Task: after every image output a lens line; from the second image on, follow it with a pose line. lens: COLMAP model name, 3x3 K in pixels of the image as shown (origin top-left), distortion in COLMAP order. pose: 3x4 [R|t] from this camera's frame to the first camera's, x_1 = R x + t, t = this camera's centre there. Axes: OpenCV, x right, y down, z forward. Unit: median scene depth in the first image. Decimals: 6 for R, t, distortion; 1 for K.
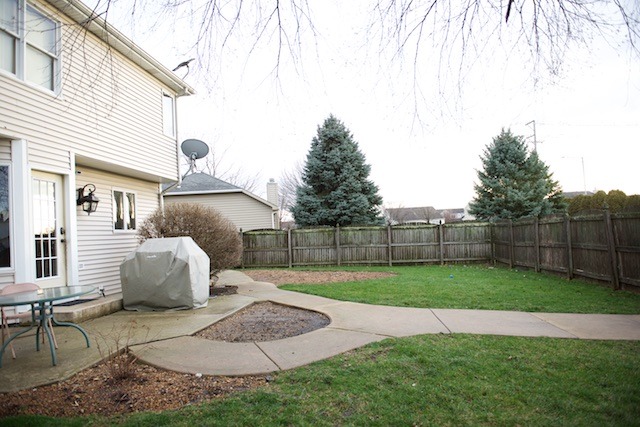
lens RADIAL K [[459.8, 0, 320.0], [0, 459.8, 213.5], [0, 0, 1]] dist [-0.057212, 0.002574]
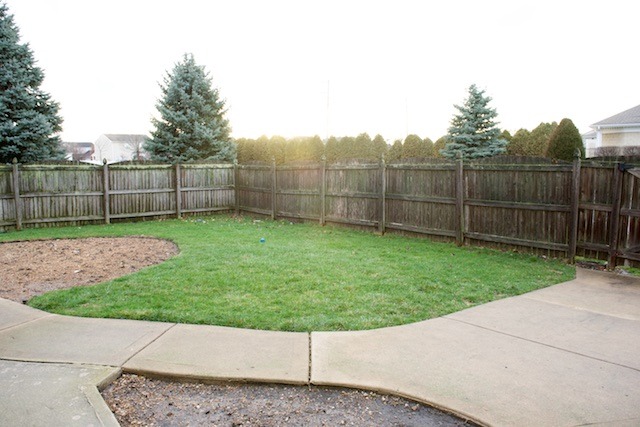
lens RADIAL K [[459.8, 0, 320.0], [0, 459.8, 213.5], [0, 0, 1]] dist [-0.057212, 0.002574]
pose [[0.668269, -0.048267, 0.742353, -0.135741], [-0.054575, 0.992023, 0.113629, 0.005665], [-0.741916, -0.116448, 0.660304, 0.320870]]
